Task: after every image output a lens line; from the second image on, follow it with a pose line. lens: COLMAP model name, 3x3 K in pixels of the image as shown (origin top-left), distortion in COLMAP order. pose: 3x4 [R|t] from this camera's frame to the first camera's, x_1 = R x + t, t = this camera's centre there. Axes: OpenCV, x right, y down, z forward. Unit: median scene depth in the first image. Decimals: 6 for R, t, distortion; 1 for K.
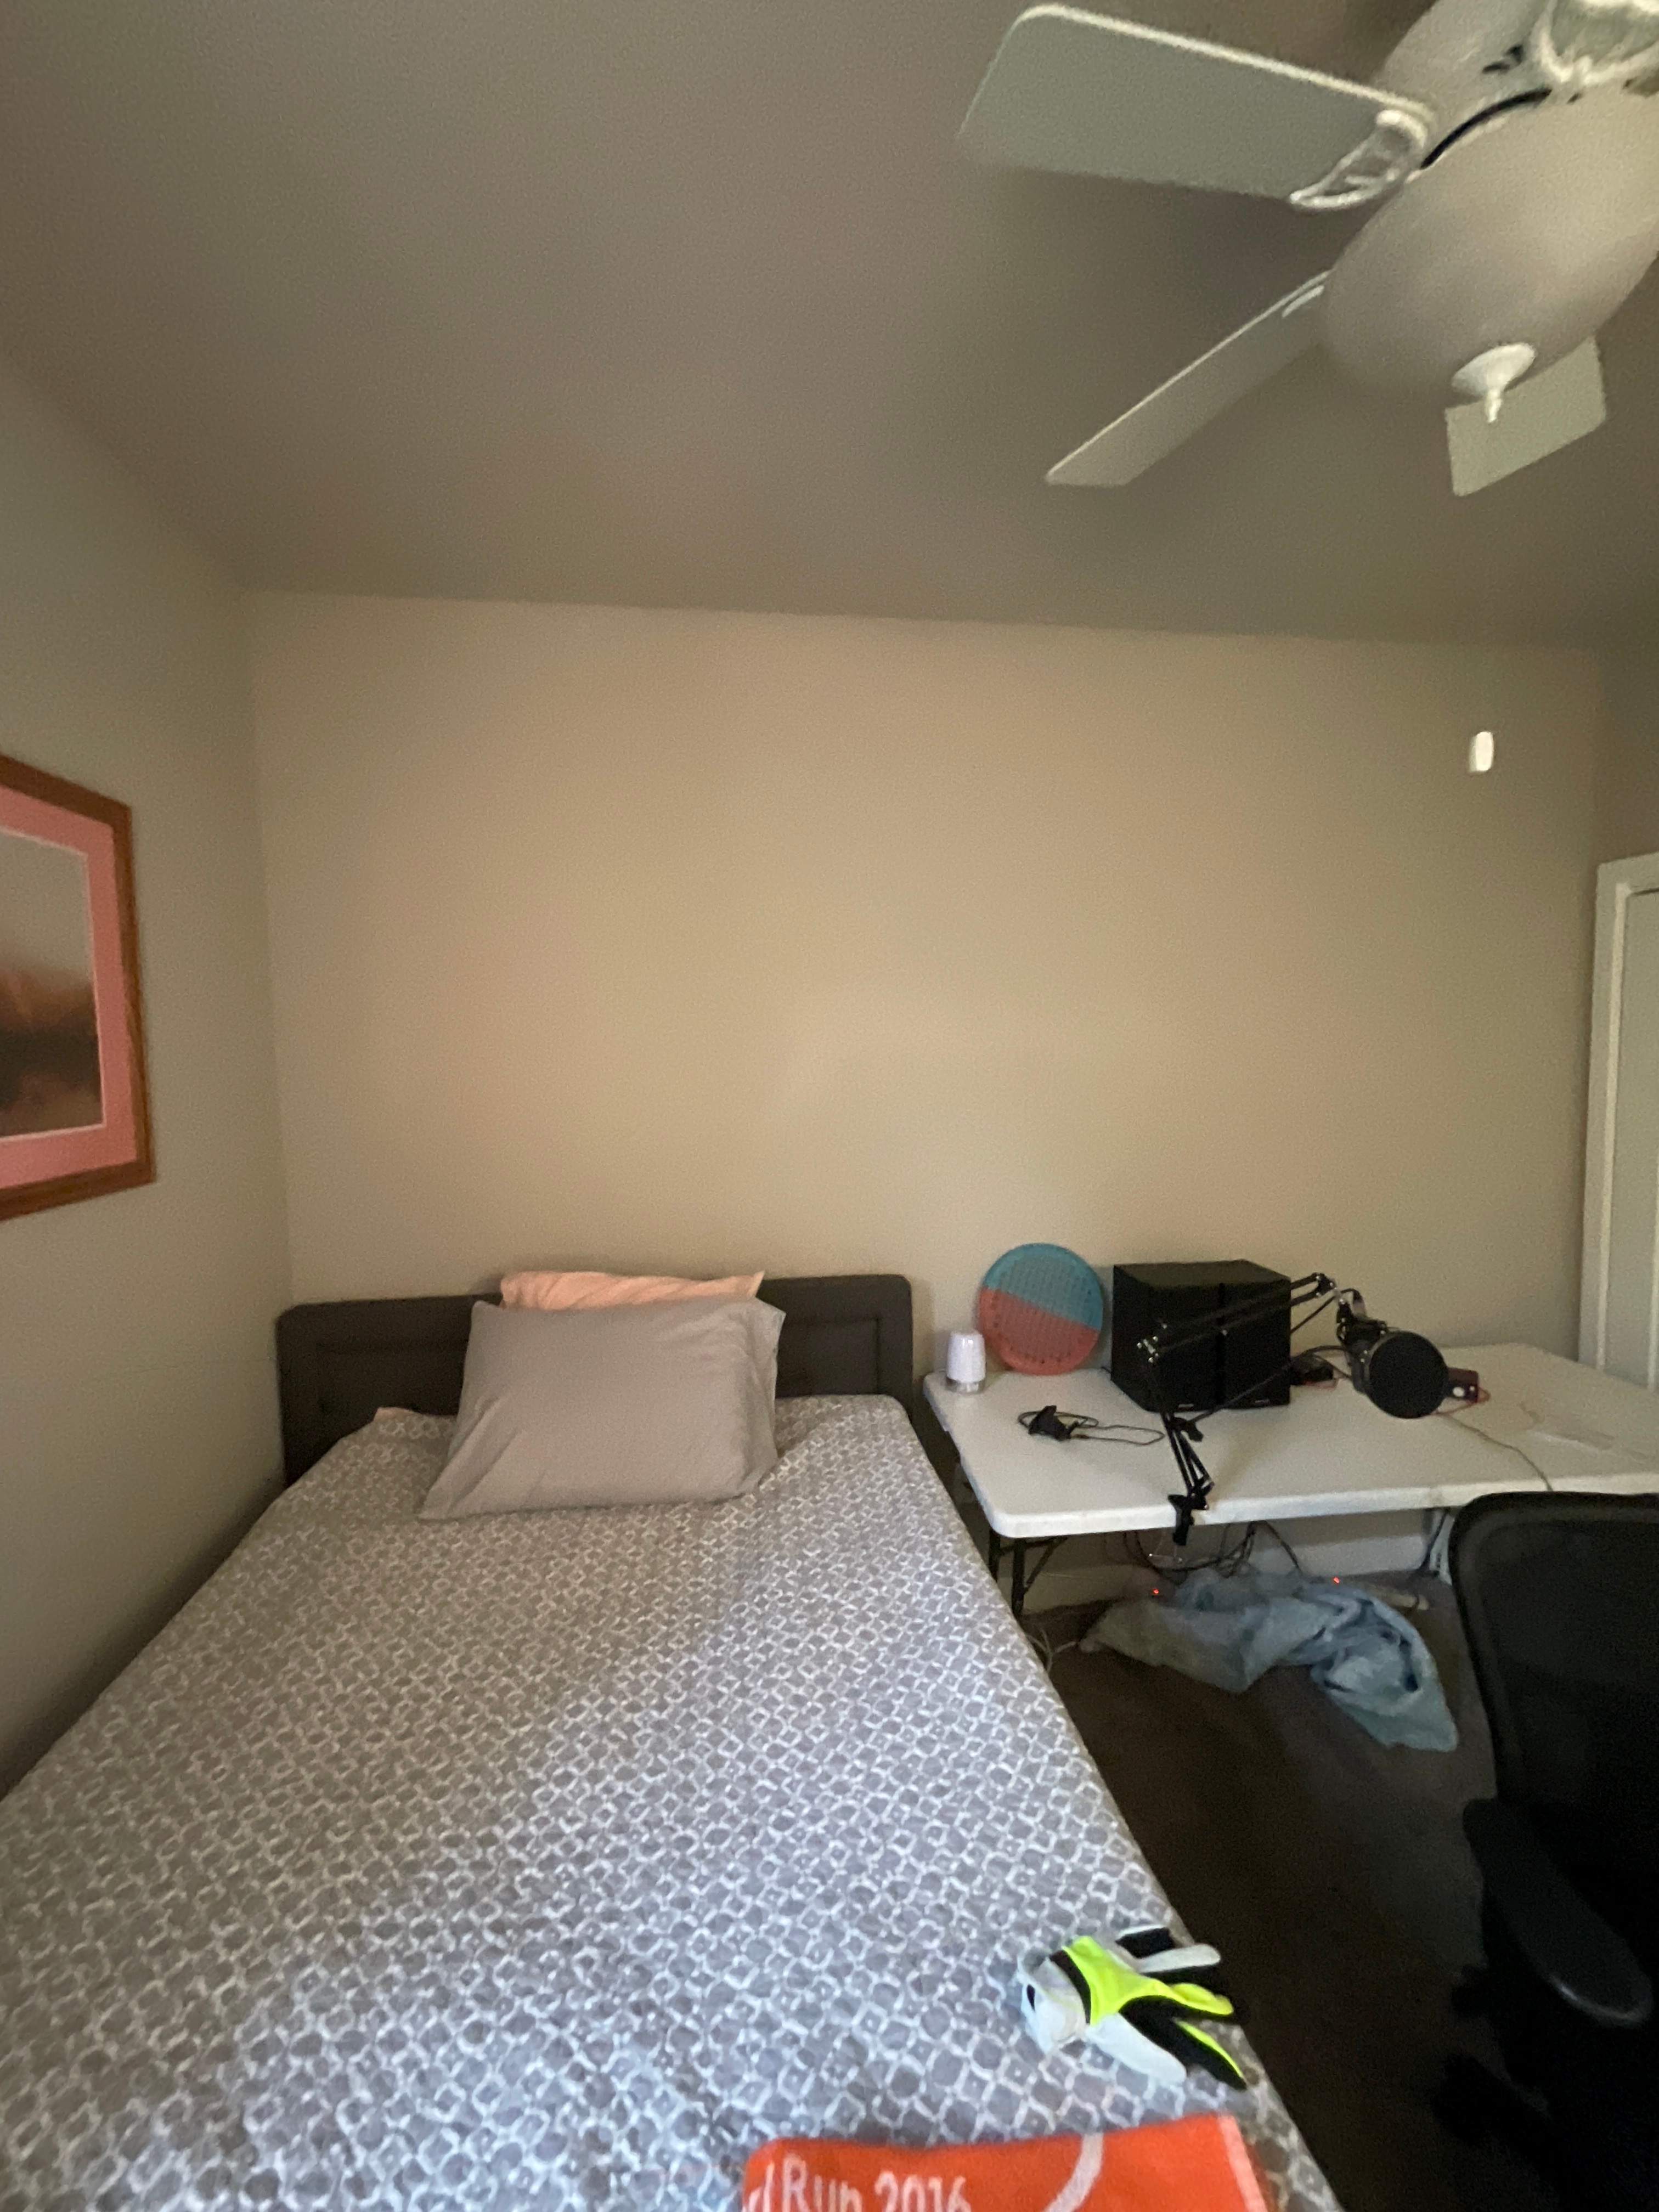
lens RADIAL K [[894.3, 0, 829.5], [0, 894.3, 1106.0], [0, 0, 1]] dist [0.002103, 0.000642]
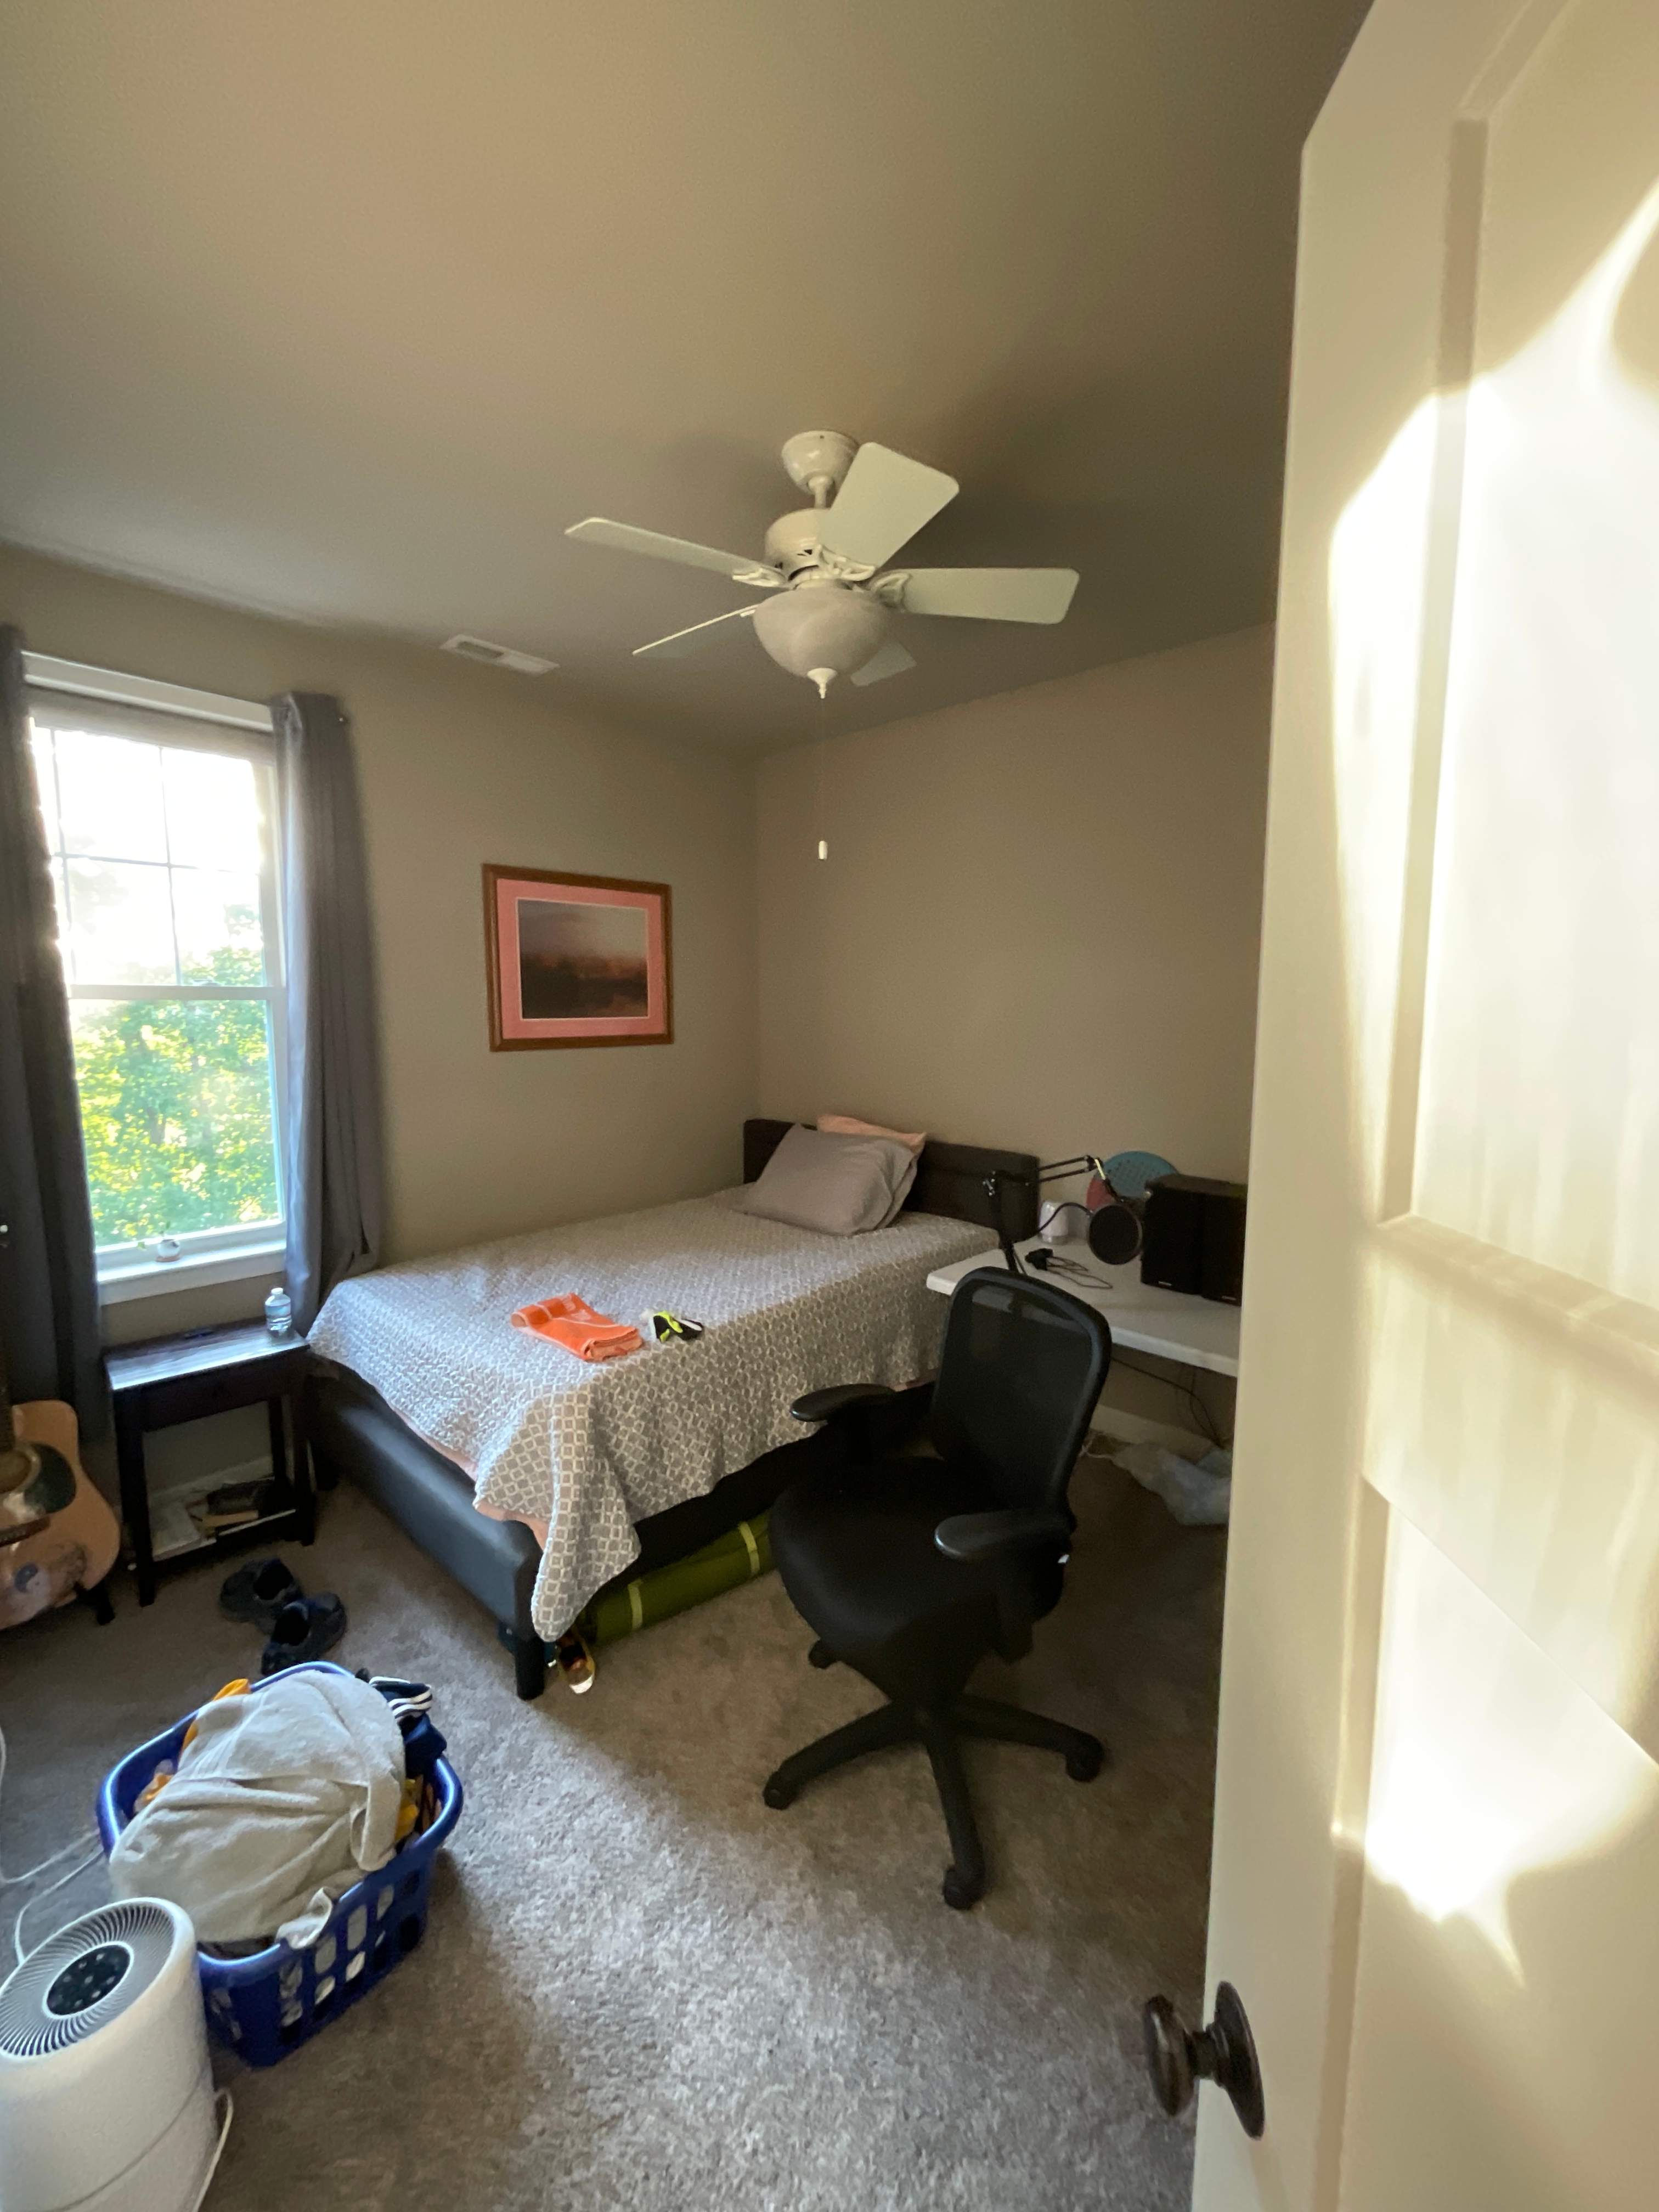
lens RADIAL K [[894.3, 0, 829.5], [0, 894.3, 1106.0], [0, 0, 1]] dist [0.002103, 0.000642]
pose [[0.647493, 0.105921, -0.754674, 1.336908], [-0.073118, 0.994360, 0.076827, 0.035857], [0.758555, 0.005435, 0.651586, -0.226851]]
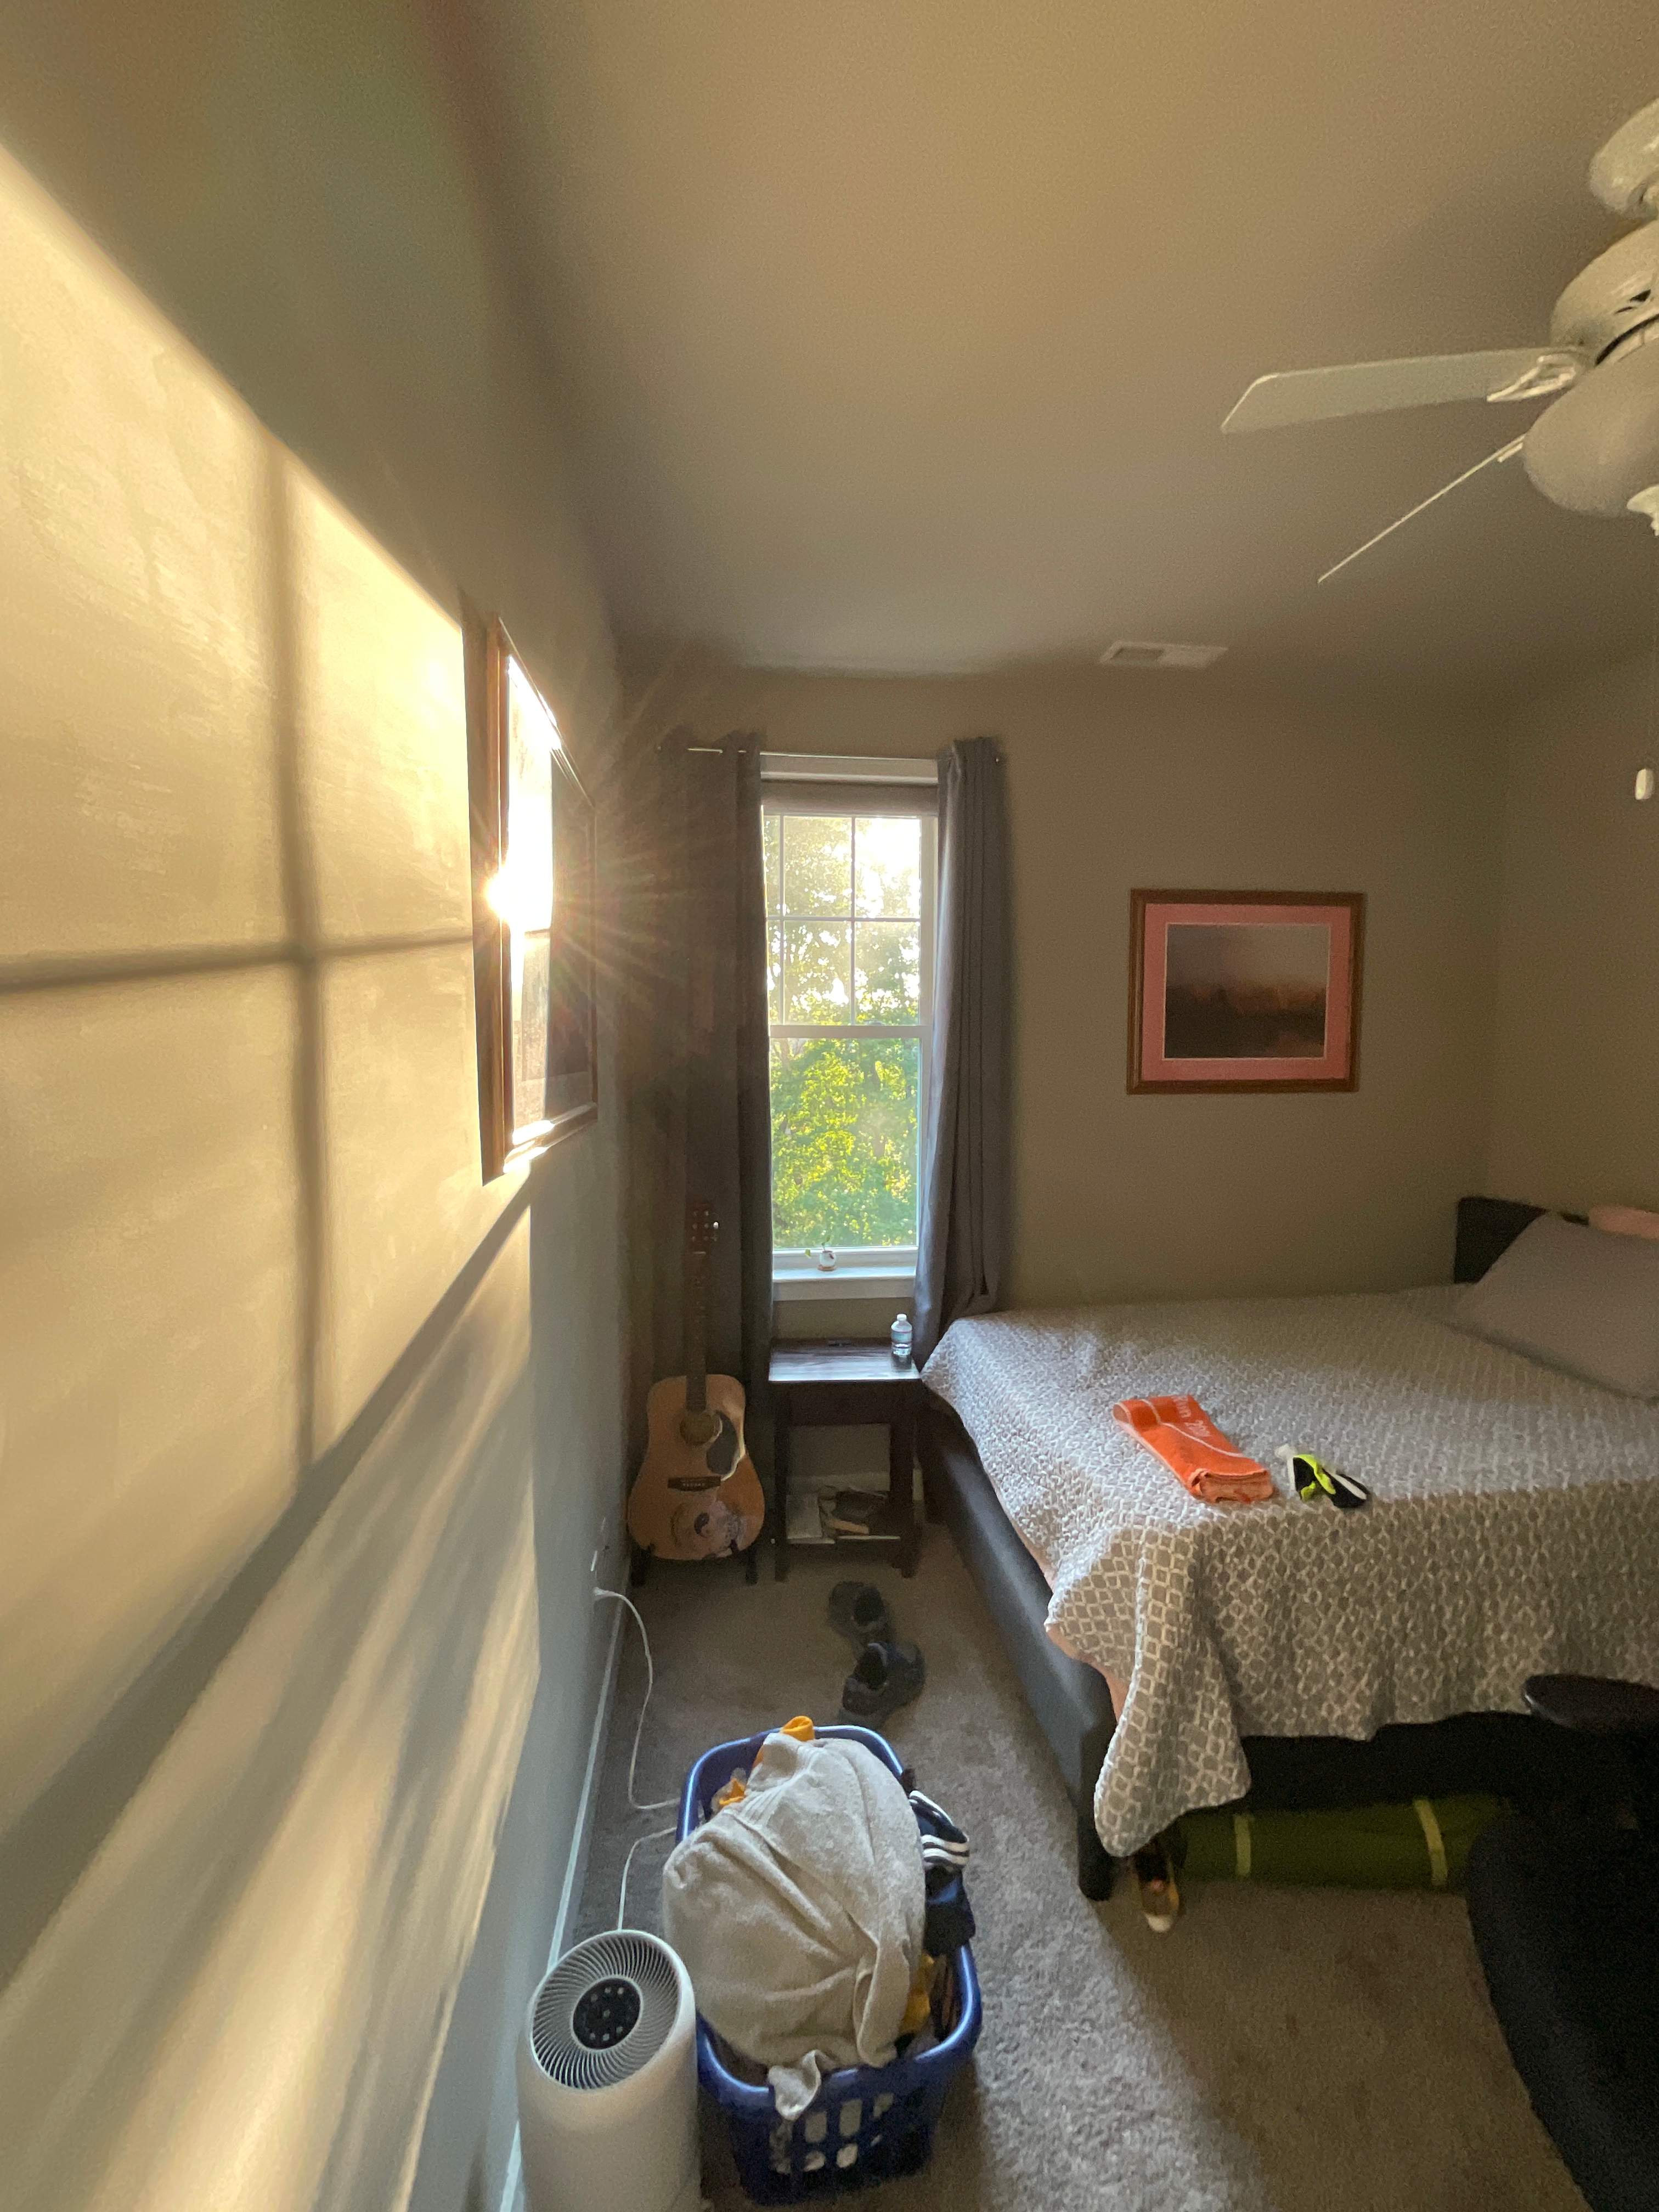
lens RADIAL K [[894.3, 0, 829.5], [0, 894.3, 1106.0], [0, 0, 1]] dist [0.002103, 0.000642]
pose [[-0.011239, 0.089306, -0.995941, 1.144017], [-0.076798, 0.992985, 0.089908, 0.031187], [0.996983, 0.077497, -0.004302, -0.088249]]
